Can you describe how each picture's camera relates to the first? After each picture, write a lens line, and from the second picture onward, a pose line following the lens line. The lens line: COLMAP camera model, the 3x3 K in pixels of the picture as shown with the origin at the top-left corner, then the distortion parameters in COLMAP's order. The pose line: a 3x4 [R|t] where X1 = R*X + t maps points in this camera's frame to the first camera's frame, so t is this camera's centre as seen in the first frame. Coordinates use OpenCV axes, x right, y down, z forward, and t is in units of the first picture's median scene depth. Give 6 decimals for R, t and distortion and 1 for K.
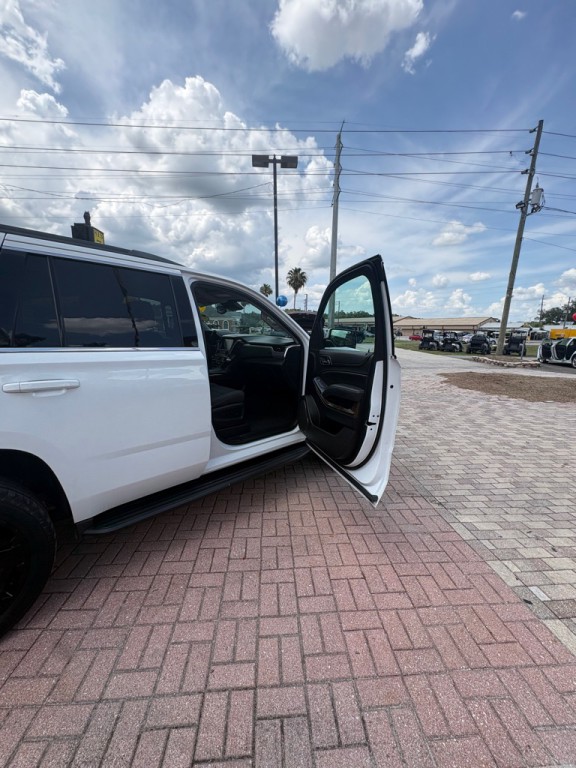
lens RADIAL K [[306.3, 0, 288.6], [0, 306.3, 384.0], [0, 0, 1]] dist [0.001166, -0.000072]
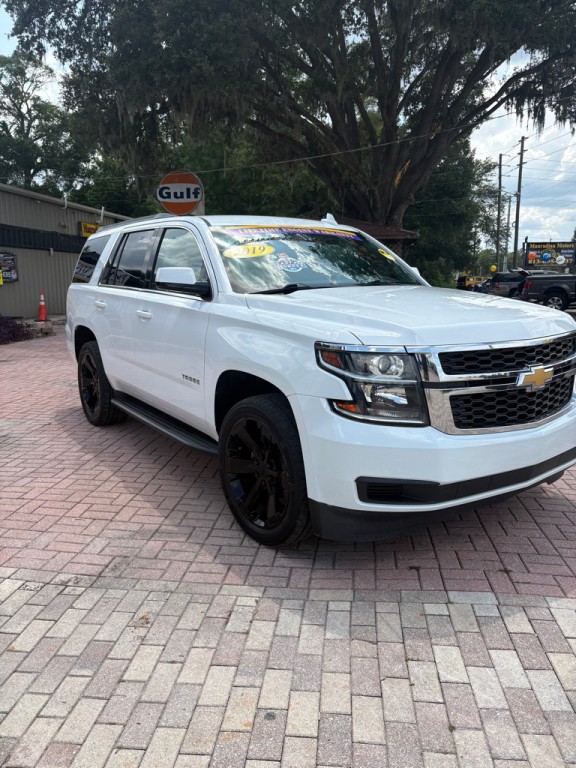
lens RADIAL K [[581.0, 0, 288.0], [0, 581.0, 384.0], [0, 0, 1]] dist [0.011279, 0.007131]
pose [[-0.190465, 0.157984, -0.968898, 0.962180], [-0.172595, 0.966203, 0.191473, -0.154309], [0.966403, 0.203696, -0.156761, 1.039668]]
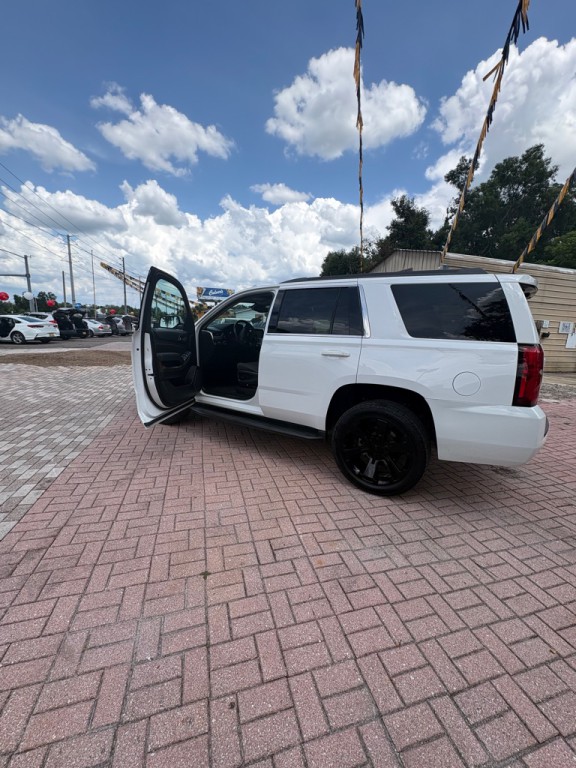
lens RADIAL K [[306.3, 0, 288.6], [0, 306.3, 384.0], [0, 0, 1]] dist [0.001166, -0.000072]
pose [[-0.200138, -0.208832, 0.957253, -1.360837], [0.127878, 0.963095, 0.236843, -0.192057], [-0.971387, 0.169812, -0.166047, 0.972018]]
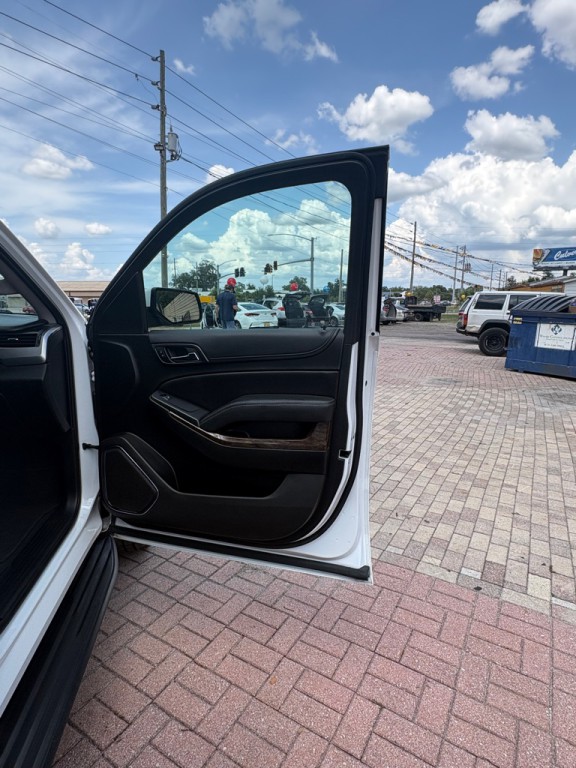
lens RADIAL K [[413.0, 0, 290.3], [0, 413.0, 382.4], [0, 0, 1]] dist [0.001231, 0.000893]
pose [[0.580511, -0.170332, 0.796237, -0.187582], [0.148111, 0.983651, 0.102441, -0.046524], [-0.800669, 0.058463, 0.596248, 0.299961]]
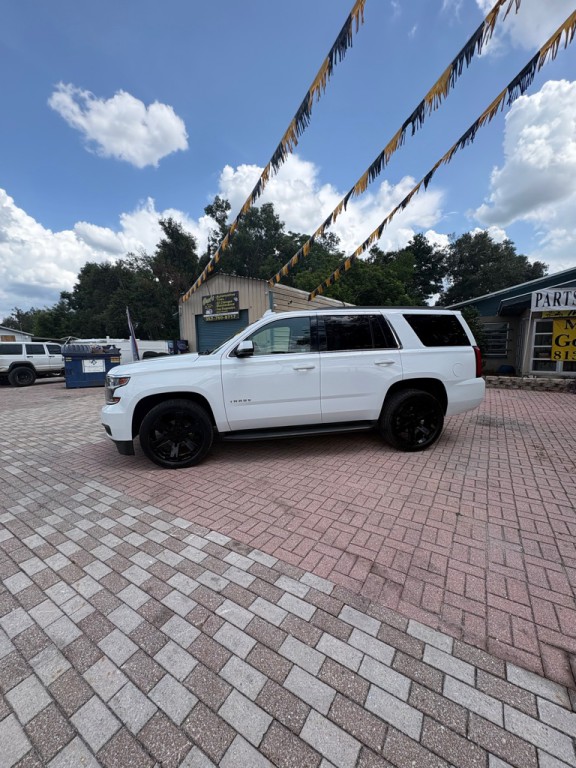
lens RADIAL K [[306.3, 0, 288.6], [0, 306.3, 384.0], [0, 0, 1]] dist [0.001166, -0.000072]
pose [[-0.801289, -0.079938, 0.592914, -1.028956], [0.108128, 0.955364, 0.274933, -0.321057], [-0.588426, 0.284411, -0.756879, 1.717197]]
